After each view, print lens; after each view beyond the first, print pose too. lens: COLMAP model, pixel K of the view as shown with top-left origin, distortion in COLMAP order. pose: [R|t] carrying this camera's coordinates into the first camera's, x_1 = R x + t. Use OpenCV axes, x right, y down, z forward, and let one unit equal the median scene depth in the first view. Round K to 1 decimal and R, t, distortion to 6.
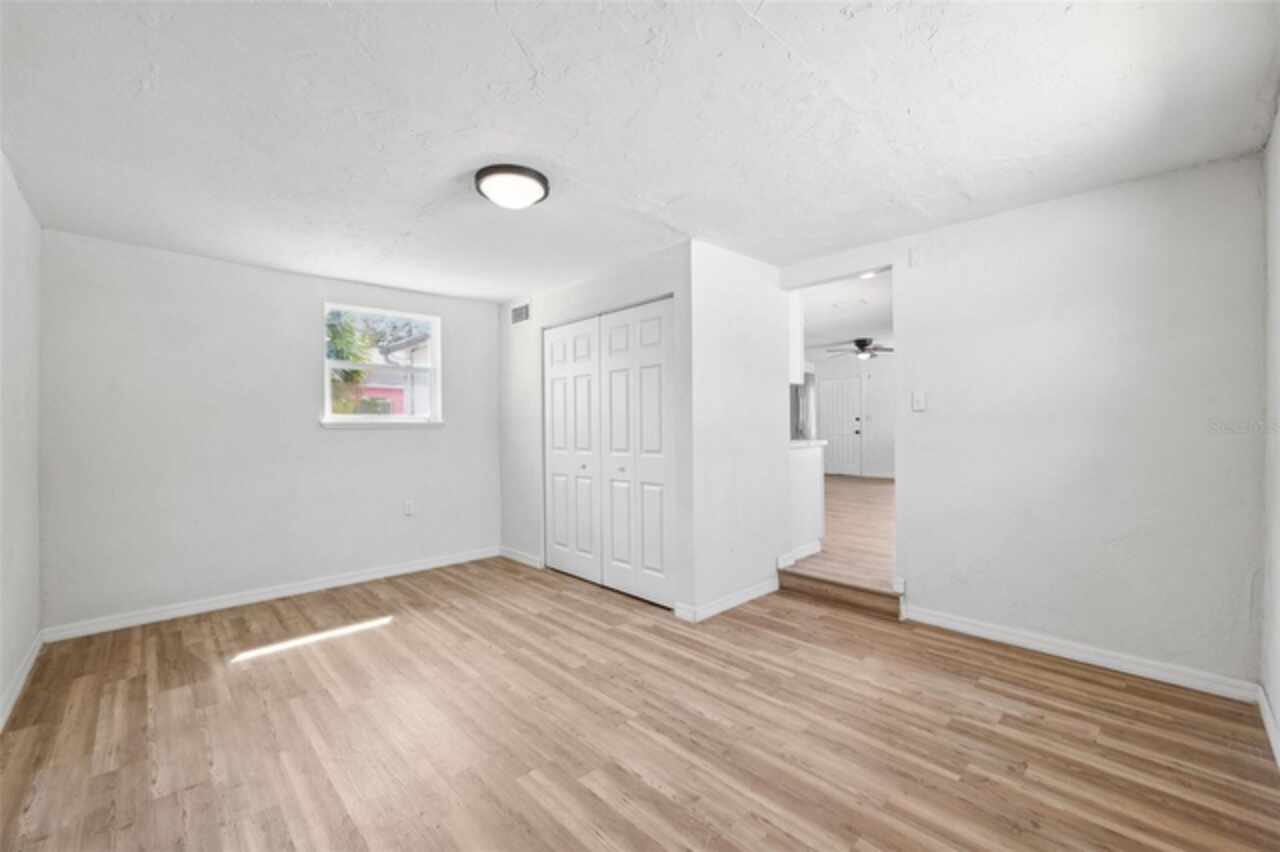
lens RADIAL K [[527.5, 0, 638.0], [0, 527.5, 420.6], [0, 0, 1]] dist [-0.012994, -0.000138]
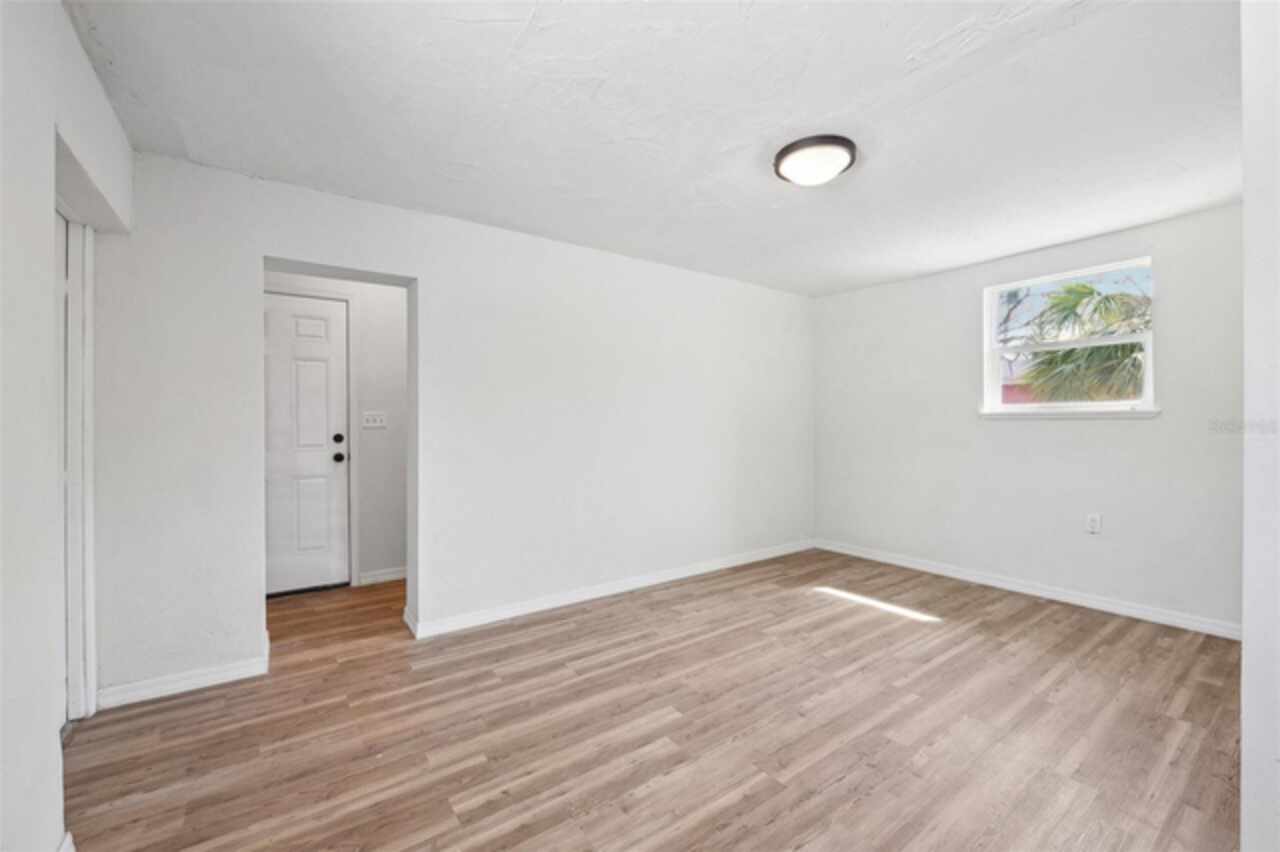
lens RADIAL K [[527.5, 0, 637.4], [0, 527.5, 426.8], [0, 0, 1]] dist [-0.012994, -0.000138]
pose [[-0.148700, 0.017429, -0.988729, 0.600620], [0.014899, 0.999771, 0.015383, 0.005173], [0.988770, -0.012443, -0.148925, 0.678514]]
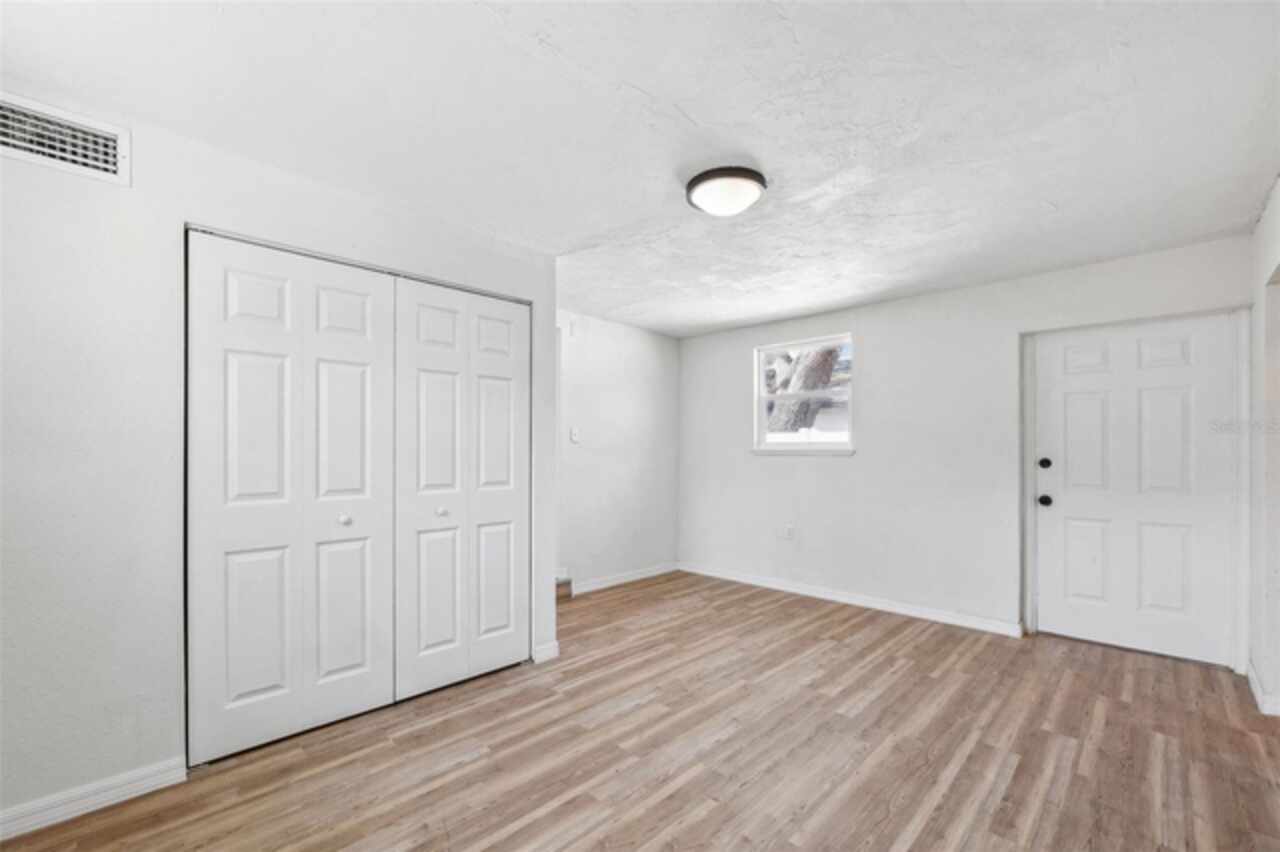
lens RADIAL K [[527.5, 0, 643.0], [0, 527.5, 451.4], [0, 0, 1]] dist [-0.012994, -0.000138]
pose [[-0.034314, 0.005351, 0.999397, -0.945533], [-0.012796, 0.999901, -0.005793, 0.013090], [-0.999329, -0.012987, -0.034242, 0.964982]]
